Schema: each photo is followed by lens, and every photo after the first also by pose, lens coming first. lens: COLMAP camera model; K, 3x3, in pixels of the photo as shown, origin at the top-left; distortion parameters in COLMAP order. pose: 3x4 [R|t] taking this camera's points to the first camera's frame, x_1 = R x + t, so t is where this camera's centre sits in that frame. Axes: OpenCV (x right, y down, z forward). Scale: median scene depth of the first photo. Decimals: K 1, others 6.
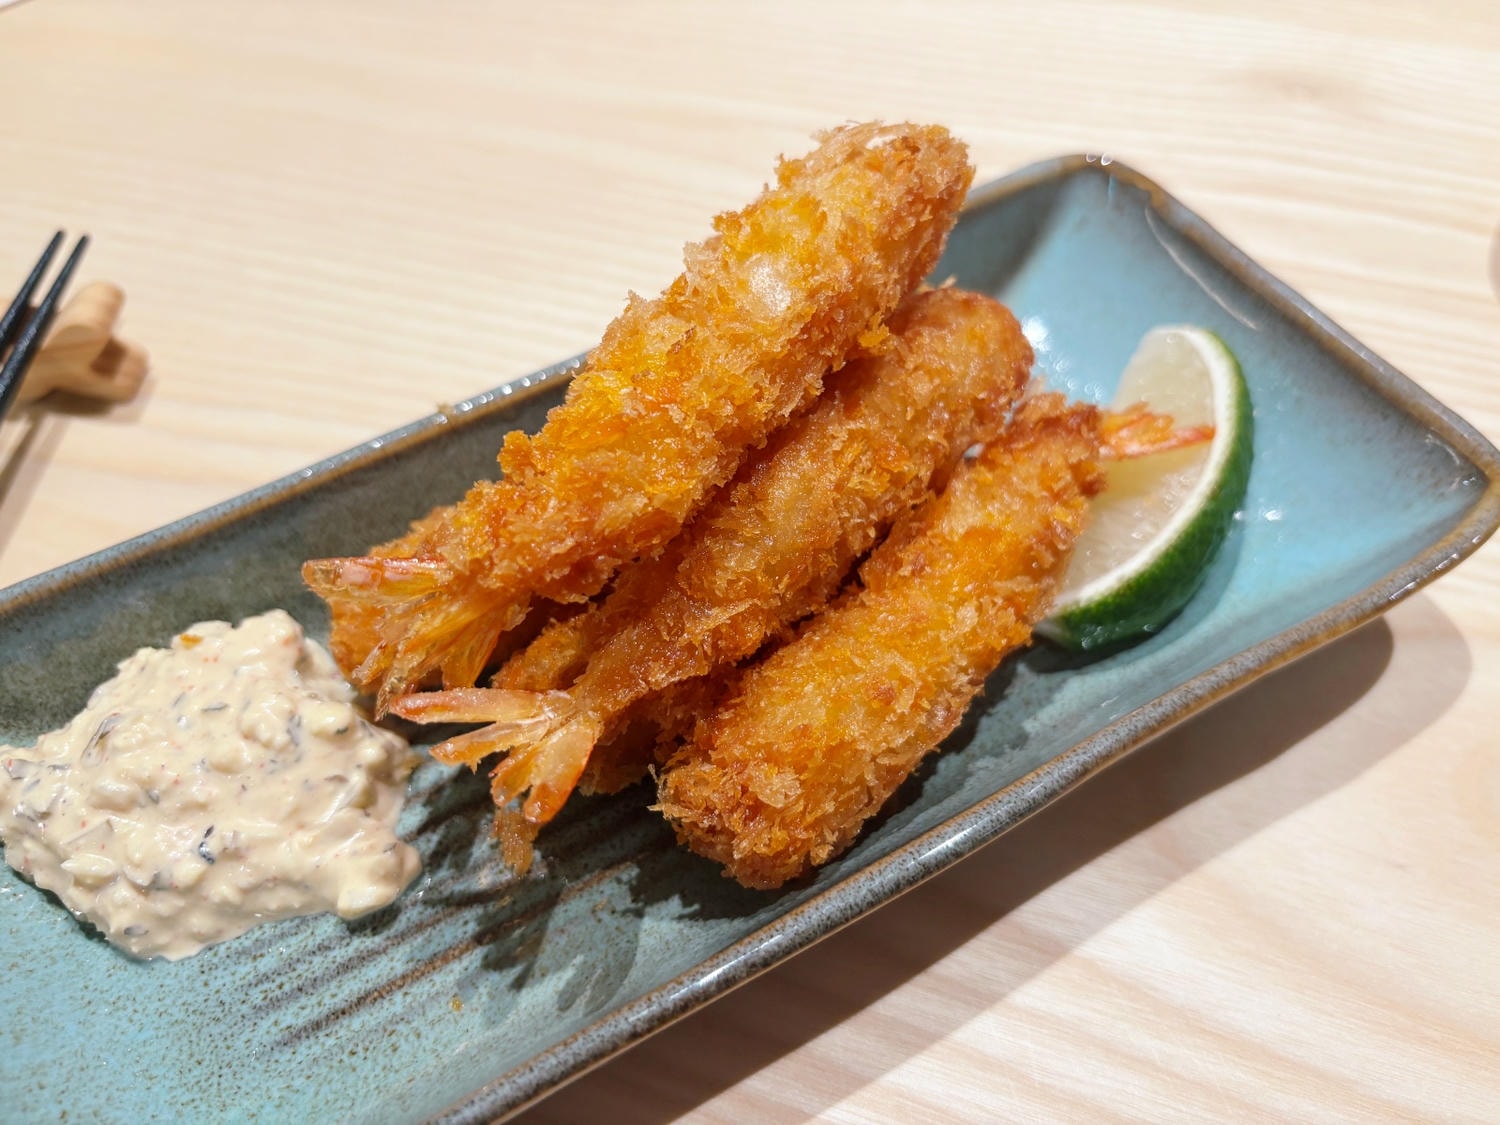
lens RADIAL K [[1152.4, 0, 750.0], [0, 1152.4, 562.5], [0, 0, 1]] dist [0.093517, -0.150626]
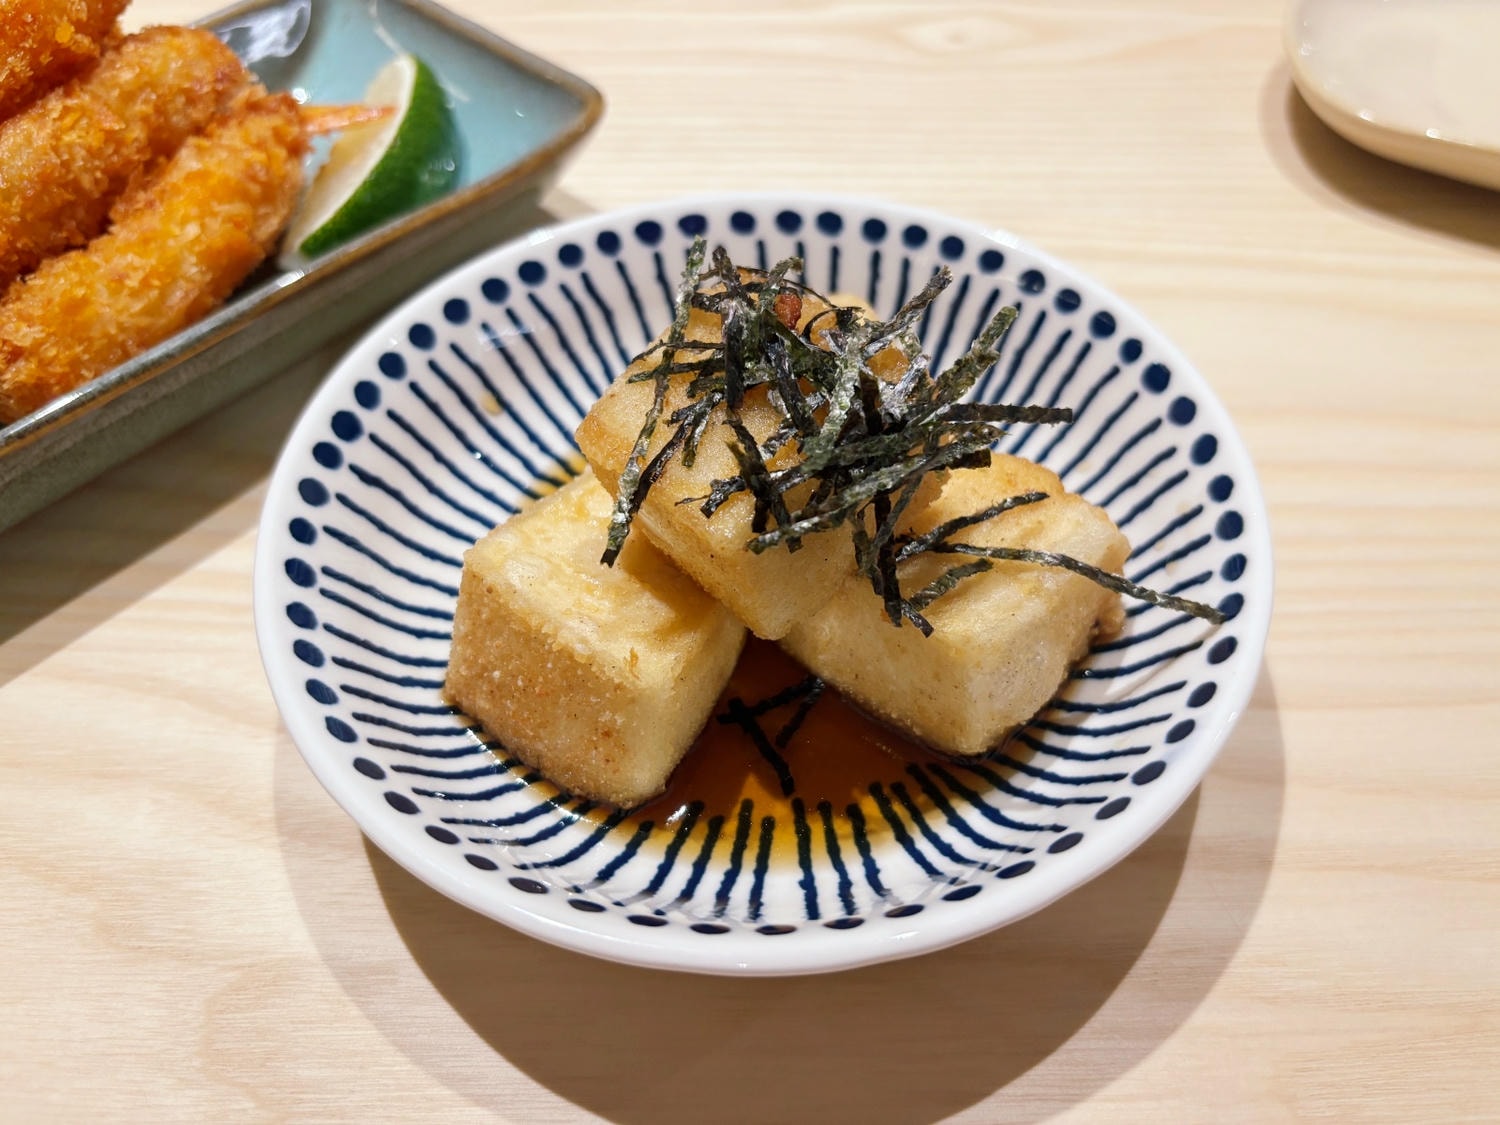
lens RADIAL K [[1152.4, 0, 750.0], [0, 1152.4, 562.5], [0, 0, 1]] dist [0.093517, -0.150626]
pose [[0.958550, -0.207149, 0.195633, 0.475214], [0.215854, 0.976130, -0.024038, 0.617561], [-0.185983, 0.065269, 0.980383, -0.472265]]
